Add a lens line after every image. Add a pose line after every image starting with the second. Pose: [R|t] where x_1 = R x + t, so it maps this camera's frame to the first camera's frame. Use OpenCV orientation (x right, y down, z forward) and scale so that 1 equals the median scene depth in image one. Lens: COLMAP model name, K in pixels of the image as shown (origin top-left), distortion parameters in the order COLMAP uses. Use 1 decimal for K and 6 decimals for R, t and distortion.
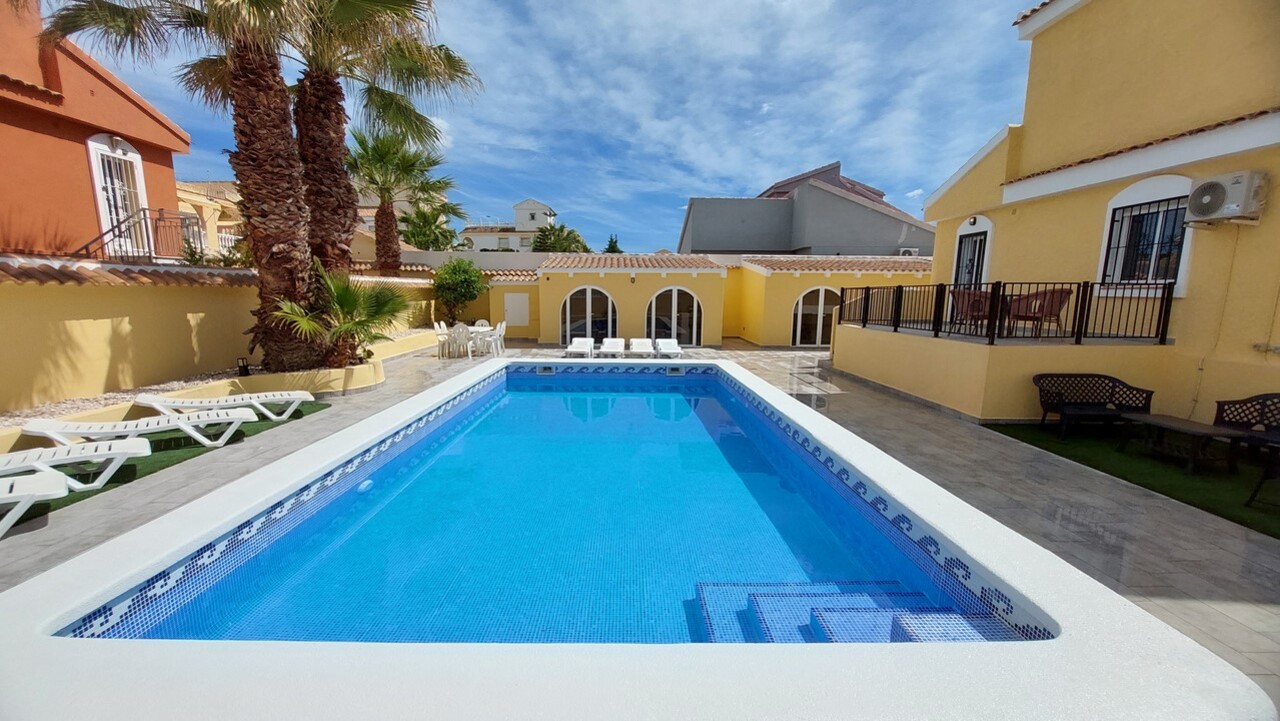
lens RADIAL K [[496.2, 0, 632.6], [0, 496.2, 374.1], [0, 0, 1]] dist [0.000644, 0.000168]
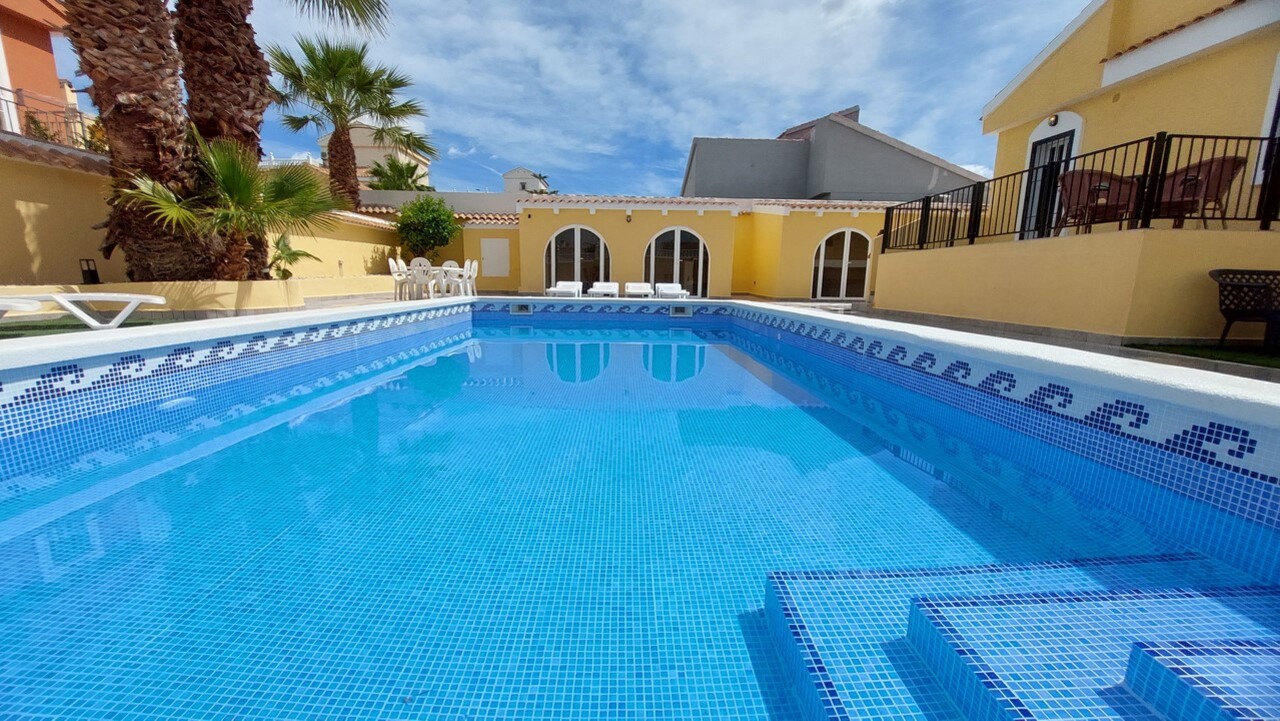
lens RADIAL K [[503.2, 0, 631.2], [0, 503.2, 364.4], [0, 0, 1]] dist [-0.001410, -0.000181]
pose [[0.999977, 0.003239, 0.005916, 0.000439], [-0.003293, 0.999953, 0.009138, 0.072056], [-0.005887, -0.009157, 0.999941, 0.170930]]
